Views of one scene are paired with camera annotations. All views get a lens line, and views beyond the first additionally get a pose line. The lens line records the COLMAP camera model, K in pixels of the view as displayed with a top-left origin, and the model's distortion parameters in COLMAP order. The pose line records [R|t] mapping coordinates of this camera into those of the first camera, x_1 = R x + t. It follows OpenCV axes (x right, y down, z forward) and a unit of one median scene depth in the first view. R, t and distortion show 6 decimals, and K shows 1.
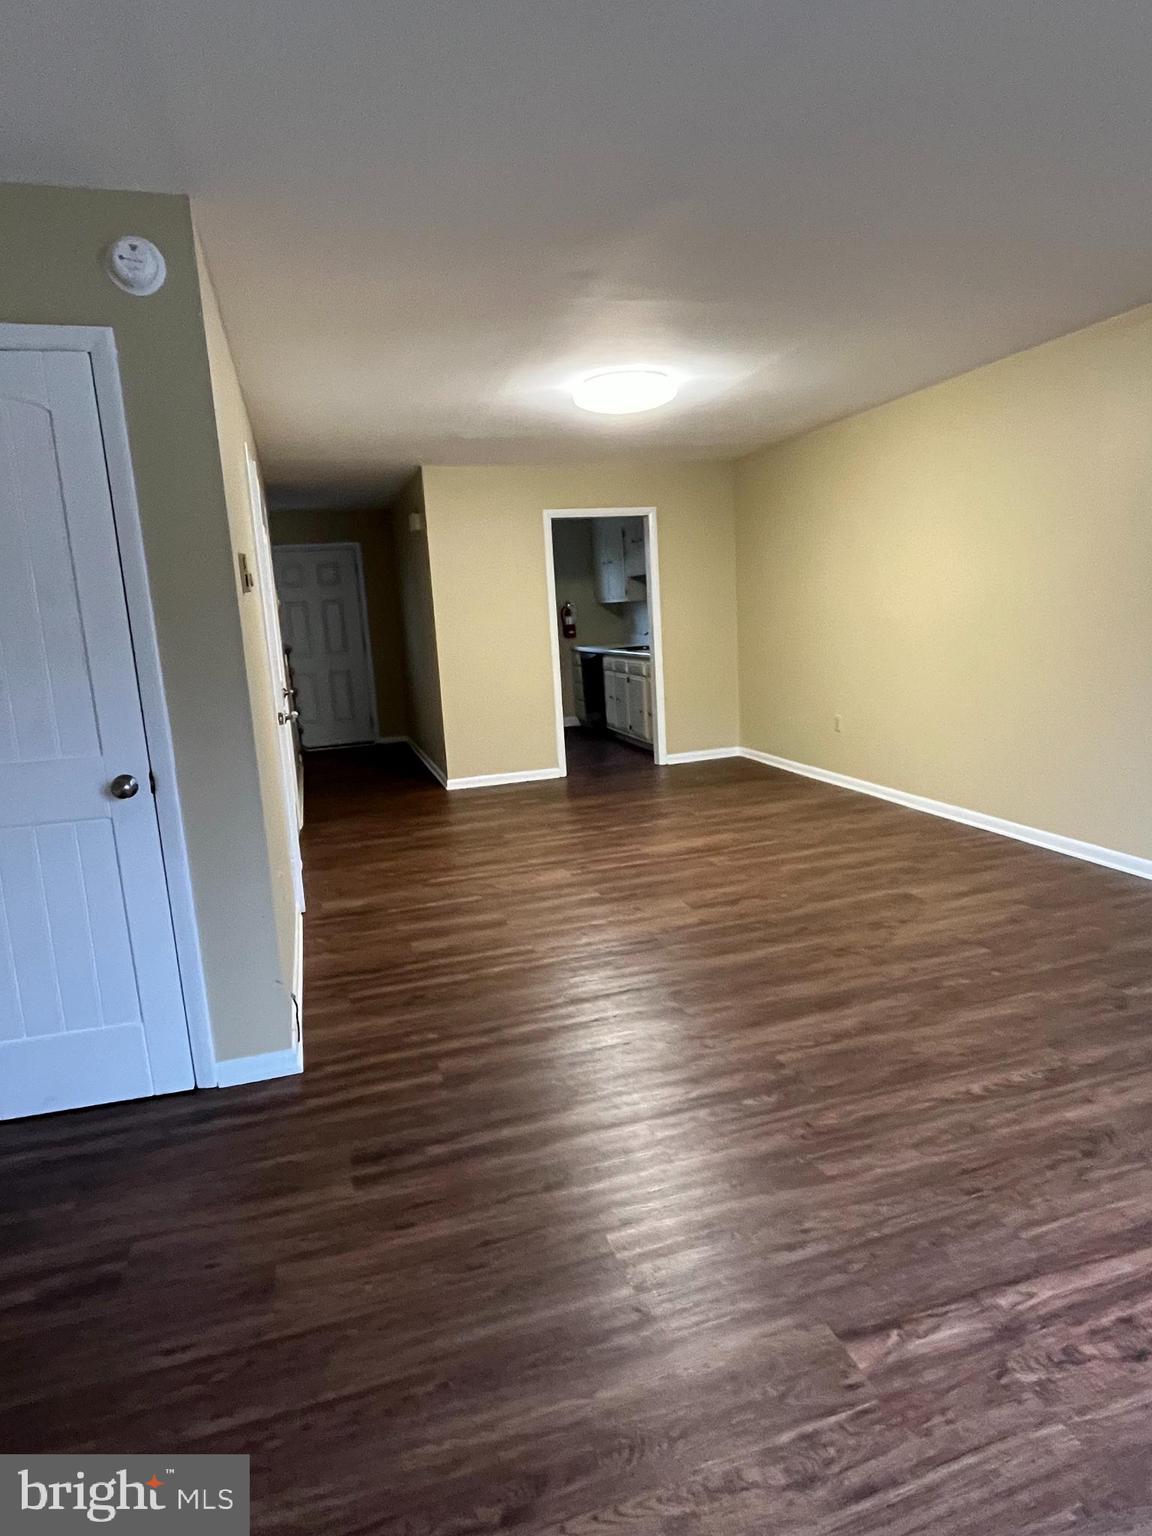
lens RADIAL K [[893.5, 0, 580.6], [0, 893.5, 765.9], [0, 0, 1]] dist [-0.003680, -0.001285]
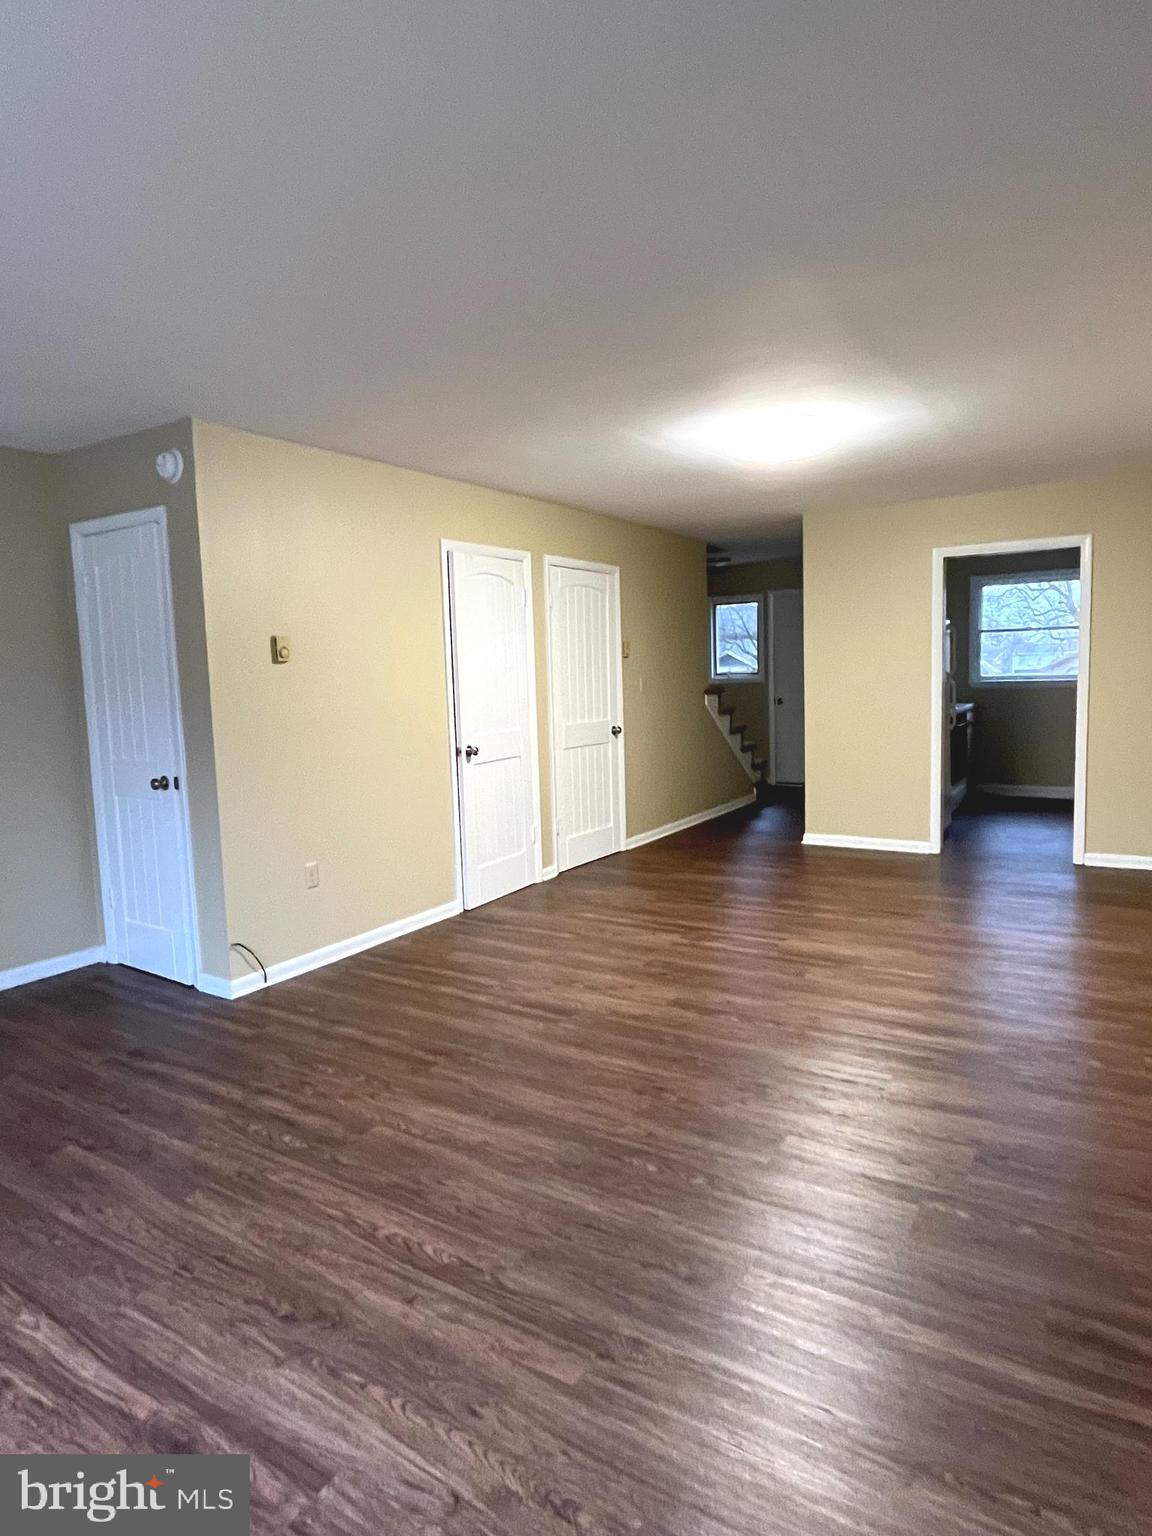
lens RADIAL K [[893.5, 0, 580.6], [0, 893.5, 765.9], [0, 0, 1]] dist [-0.003680, -0.001285]
pose [[0.647319, 0.118114, -0.753012, 0.921616], [-0.136327, 0.989932, 0.038083, -0.133389], [0.749929, 0.078004, 0.656903, 0.387010]]
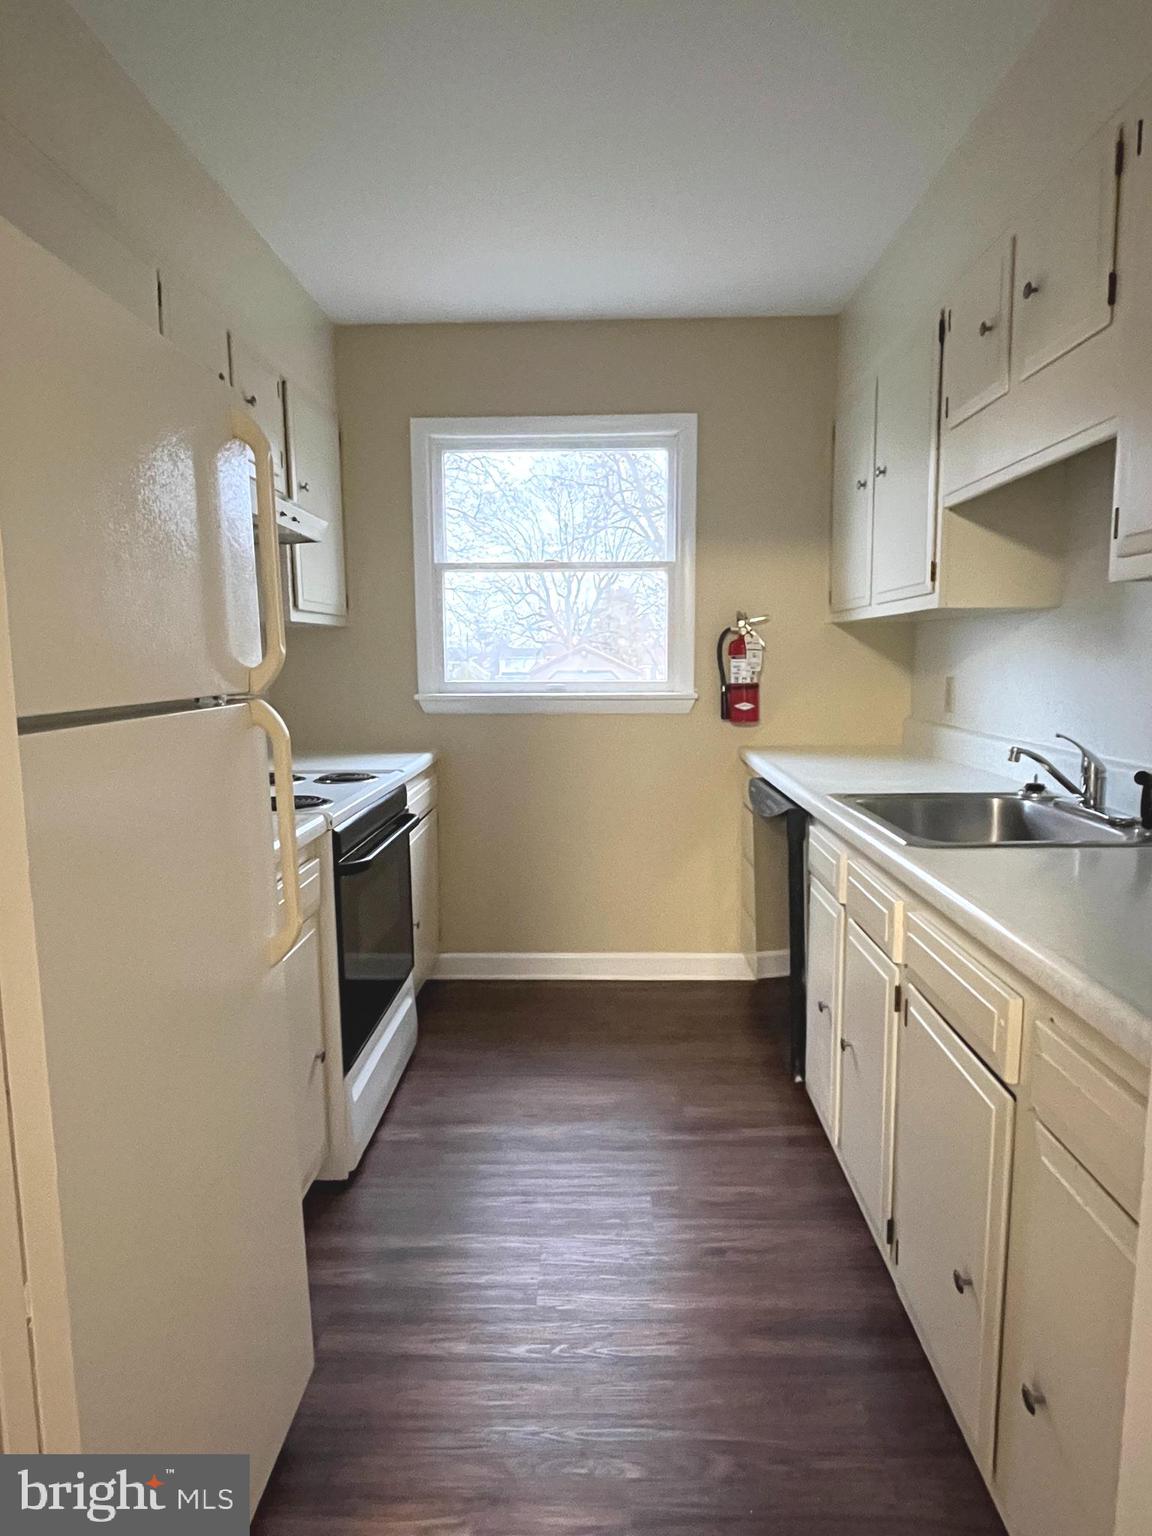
lens RADIAL K [[893.5, 0, 580.6], [0, 893.5, 765.9], [0, 0, 1]] dist [-0.003680, -0.001285]
pose [[0.945359, 0.087404, -0.314096, 0.117663], [-0.100906, 0.994531, -0.026954, -0.356468], [0.310022, 0.057176, 0.949009, 2.121015]]
